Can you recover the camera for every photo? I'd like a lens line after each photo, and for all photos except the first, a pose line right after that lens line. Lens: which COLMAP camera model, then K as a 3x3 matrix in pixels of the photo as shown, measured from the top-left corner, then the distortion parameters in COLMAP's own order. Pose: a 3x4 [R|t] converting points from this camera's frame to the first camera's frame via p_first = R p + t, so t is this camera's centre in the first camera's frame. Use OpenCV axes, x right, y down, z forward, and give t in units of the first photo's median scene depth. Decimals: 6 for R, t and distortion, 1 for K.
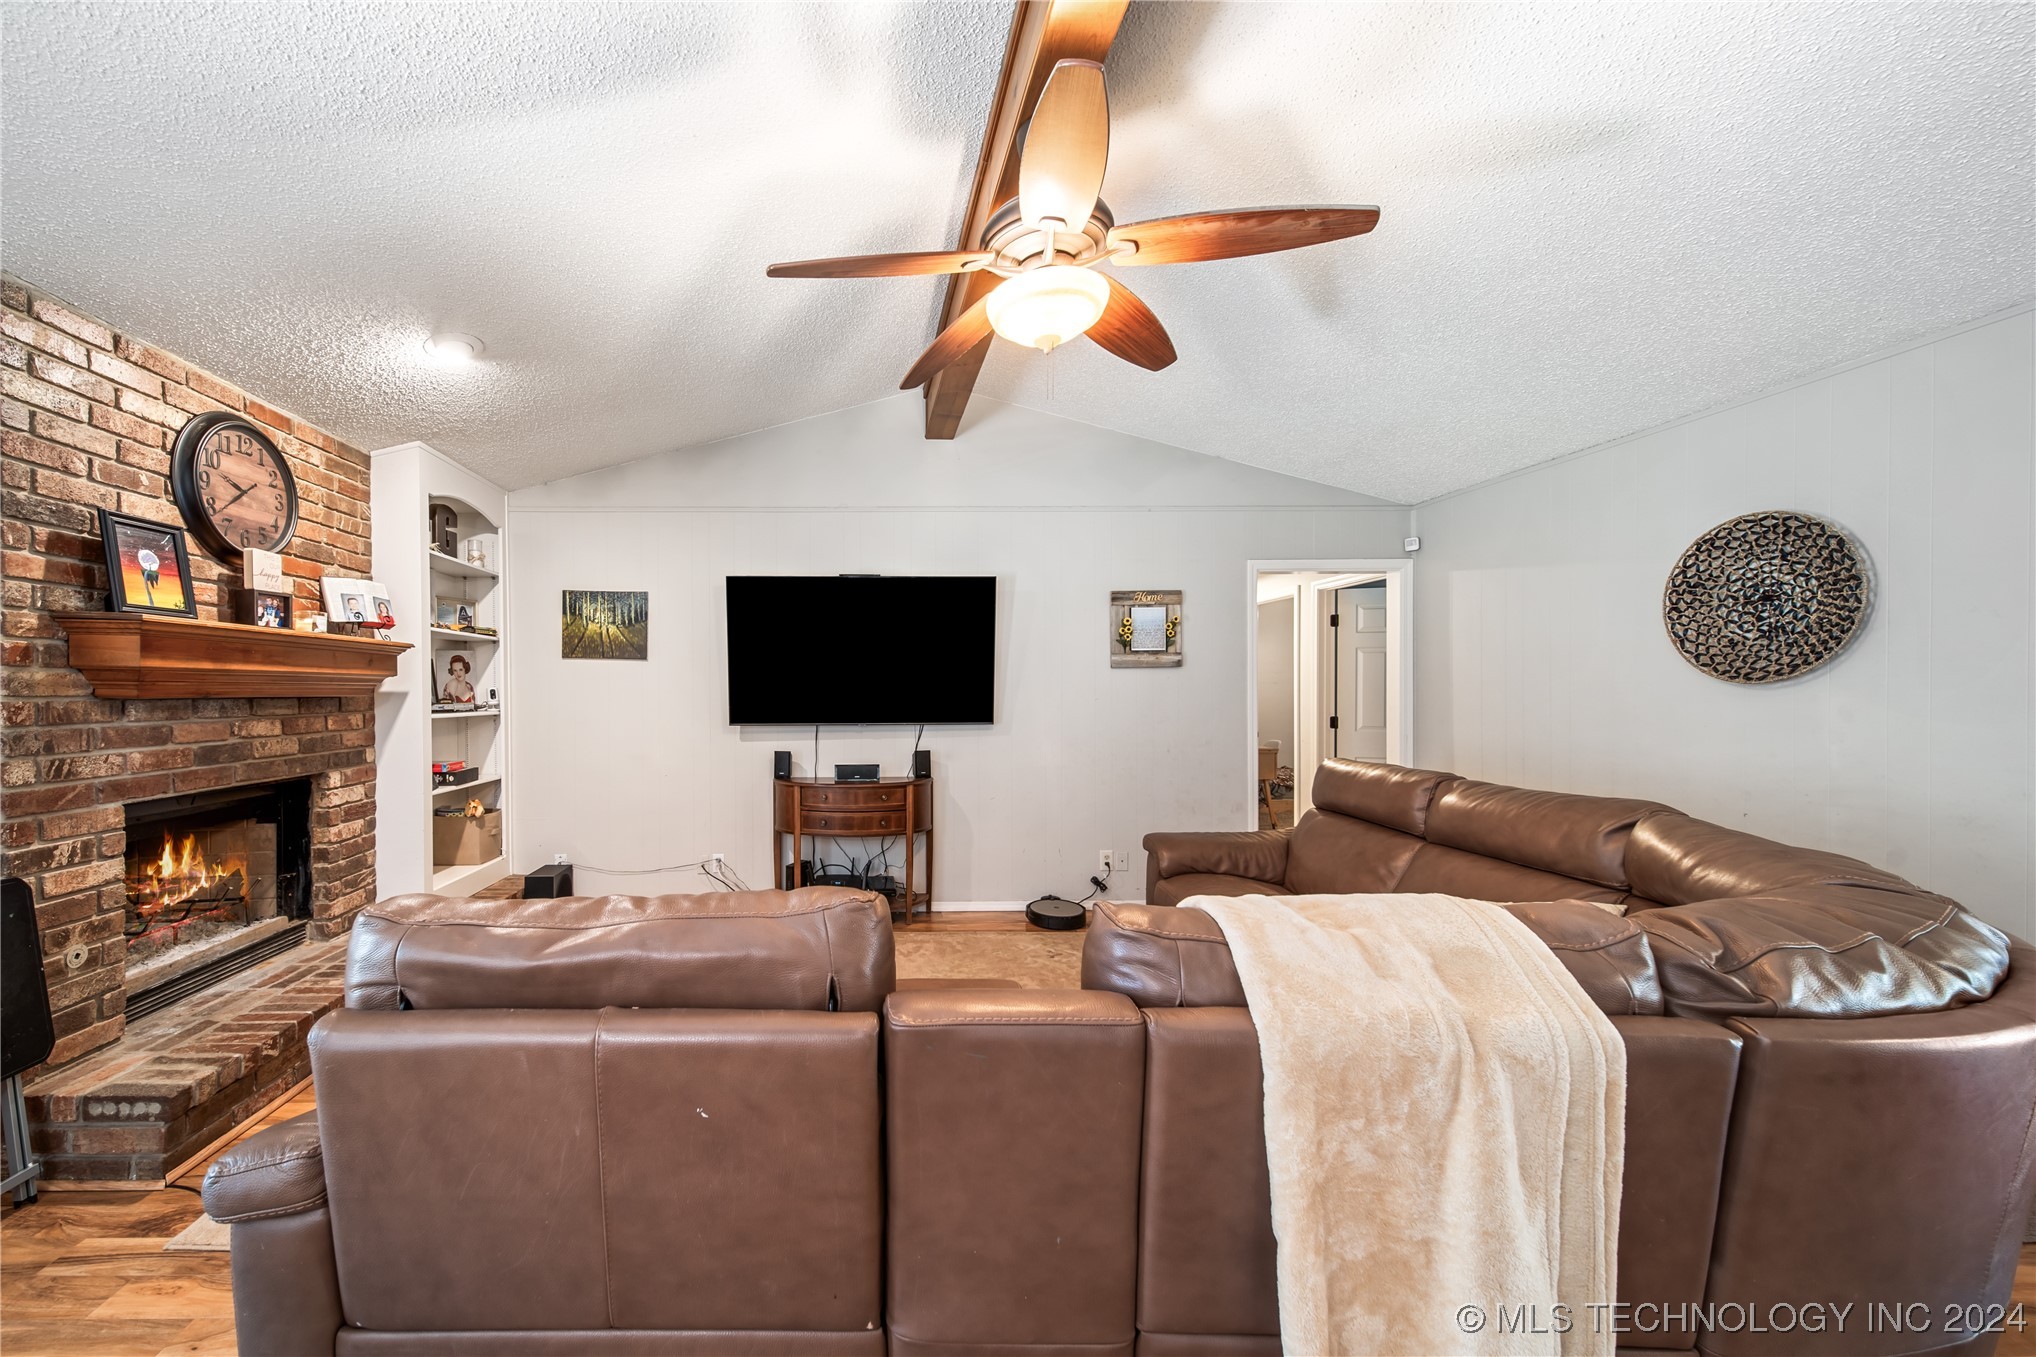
lens RADIAL K [[779.4, 0, 873.3], [0, 779.4, 699.1], [0, 0, 1]] dist [0.002086, -0.000119]
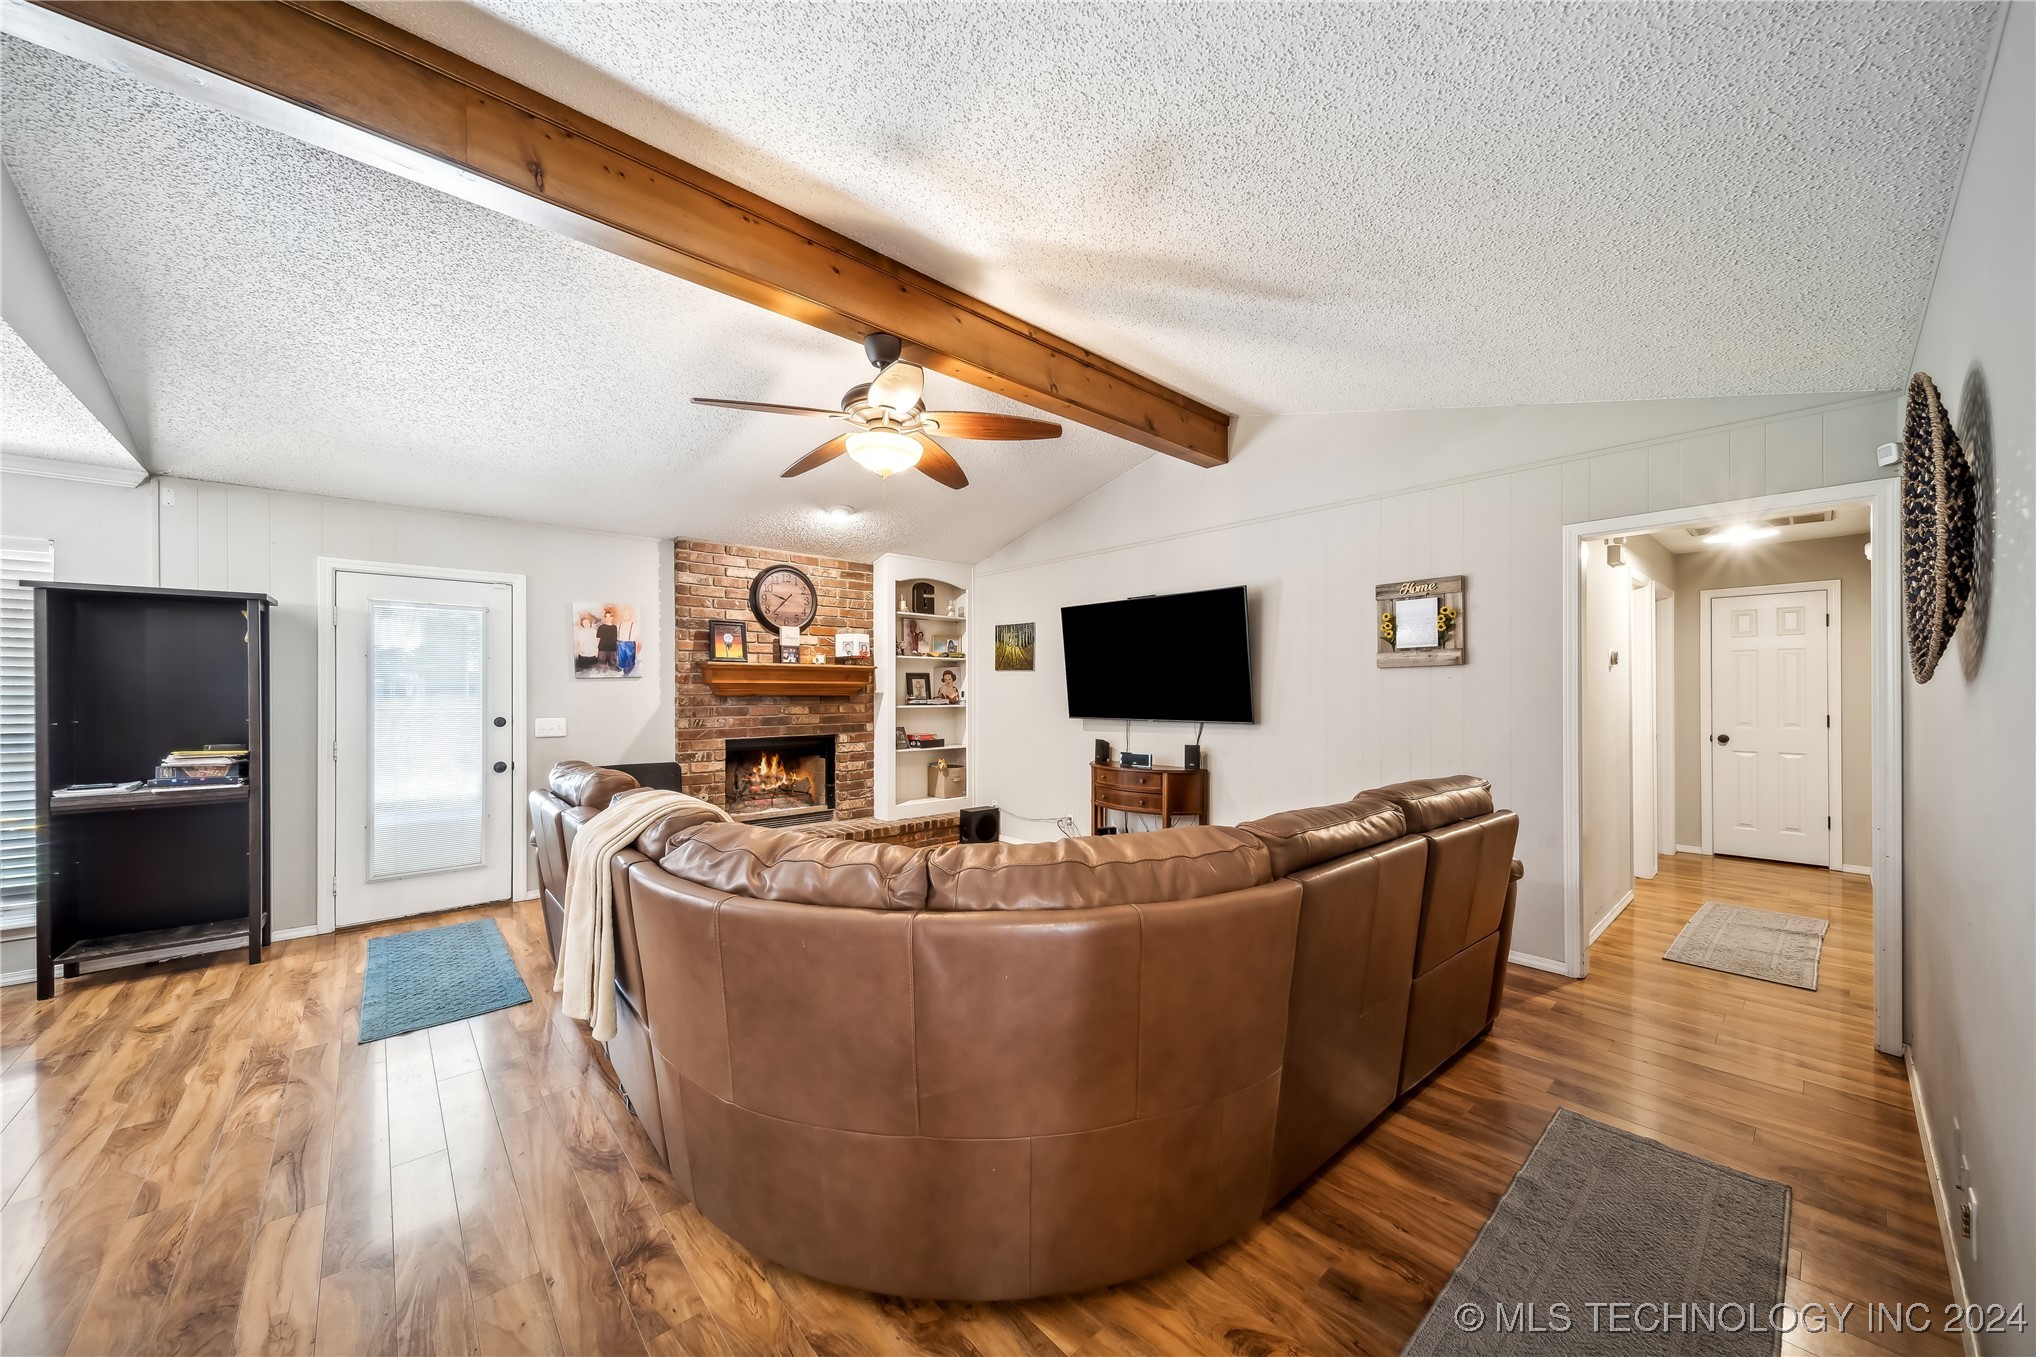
lens RADIAL K [[727.8, 0, 1022.9], [0, 727.8, 687.4], [0, 0, 1]] dist [0.002931, -0.000099]
pose [[0.652168, -0.003214, -0.758067, 0.921497], [-0.007201, 0.999920, -0.010434, -0.006795], [0.758040, 0.012264, 0.652093, 0.156962]]
